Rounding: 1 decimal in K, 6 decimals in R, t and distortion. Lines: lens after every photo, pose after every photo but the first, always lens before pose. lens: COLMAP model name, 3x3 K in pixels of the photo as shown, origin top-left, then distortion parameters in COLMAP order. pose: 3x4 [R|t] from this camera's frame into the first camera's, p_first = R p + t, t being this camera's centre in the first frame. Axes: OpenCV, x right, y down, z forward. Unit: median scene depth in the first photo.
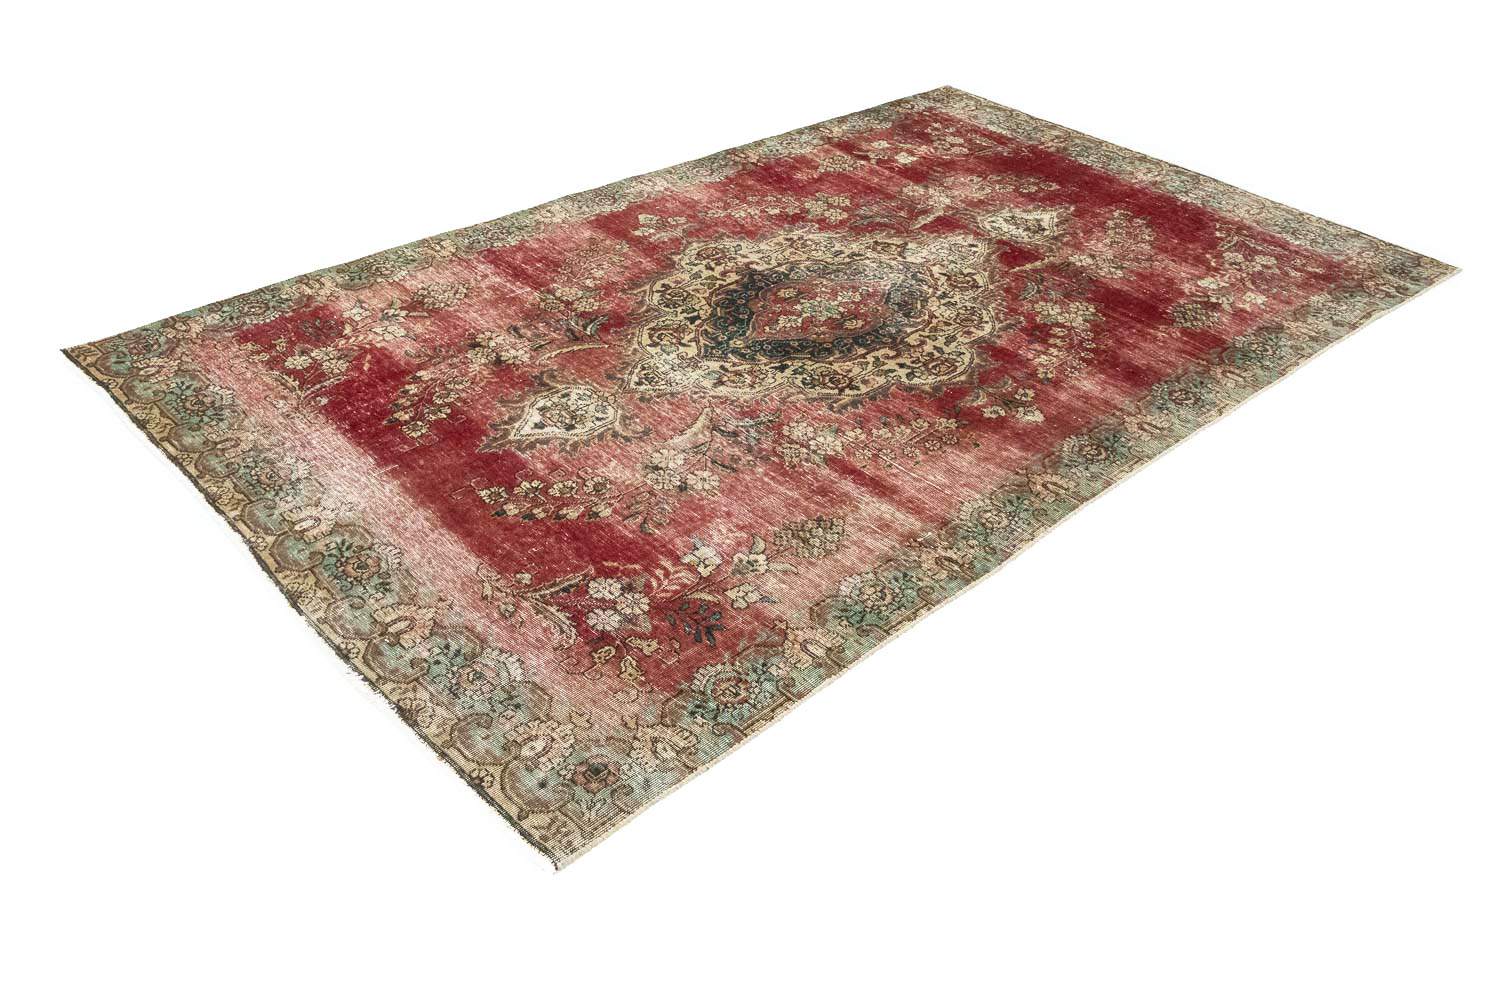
lens RADIAL K [[1235.8, 0, 736.3], [0, 1235.8, 507.6], [0, 0, 1]] dist [0.001035, -0.002166]
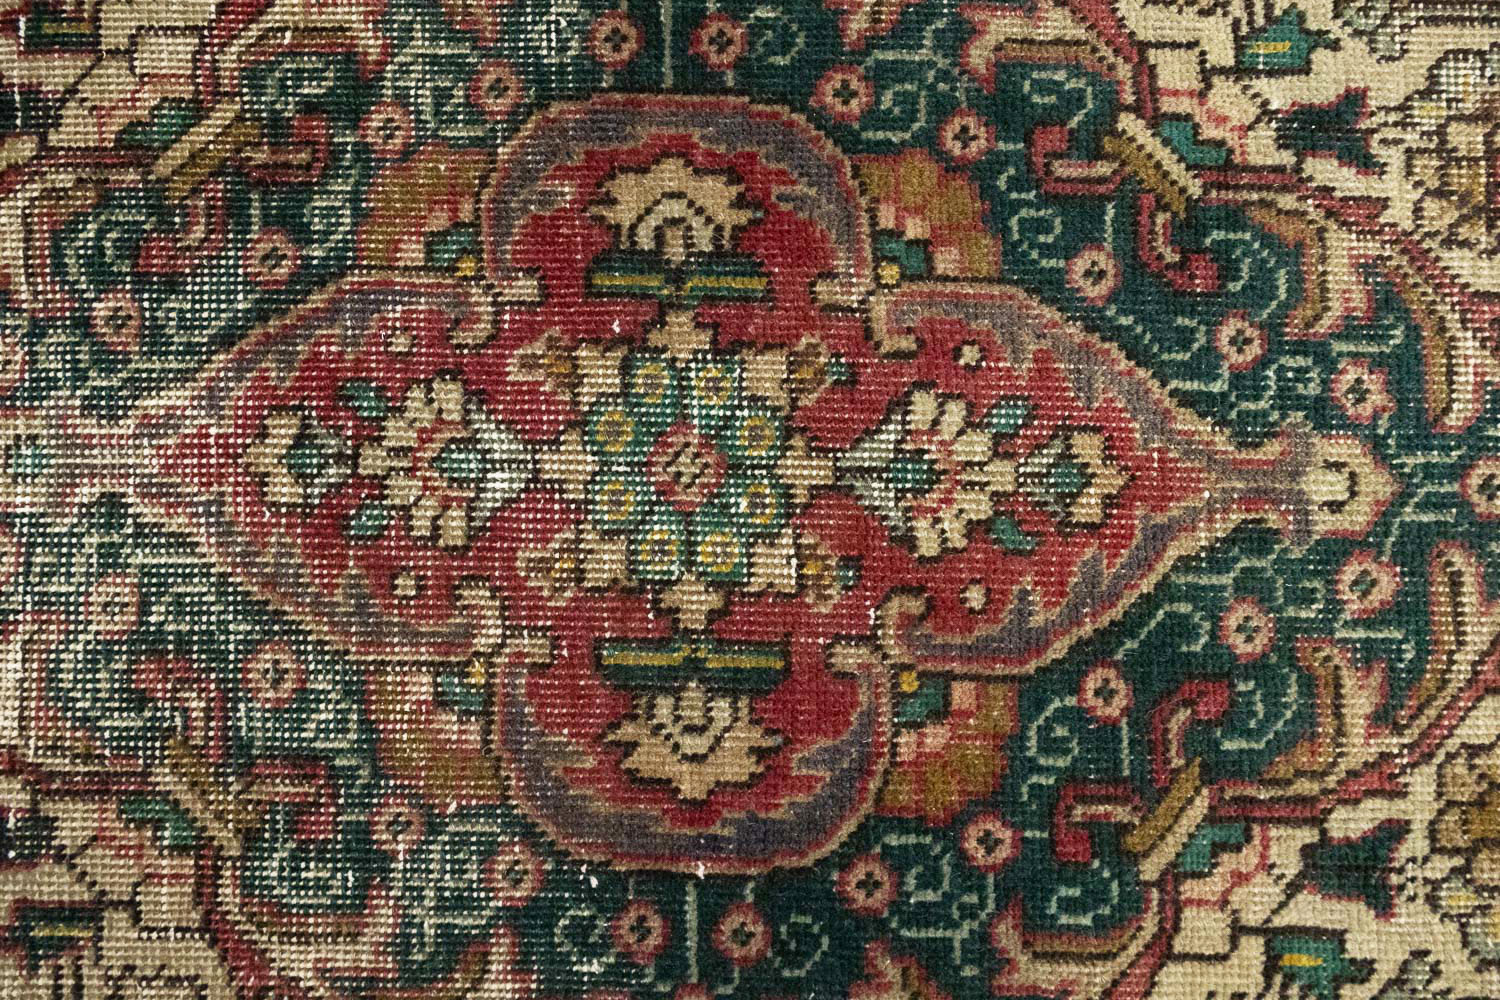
lens RADIAL K [[1235.8, 0, 736.3], [0, 1235.8, 507.6], [0, 0, 1]] dist [0.001035, -0.002166]
pose [[-0.739020, -0.673485, 0.016337, 0.057675], [0.397356, -0.416183, 0.817863, -0.303315], [-0.544019, 0.610909, 0.575182, 0.918823]]
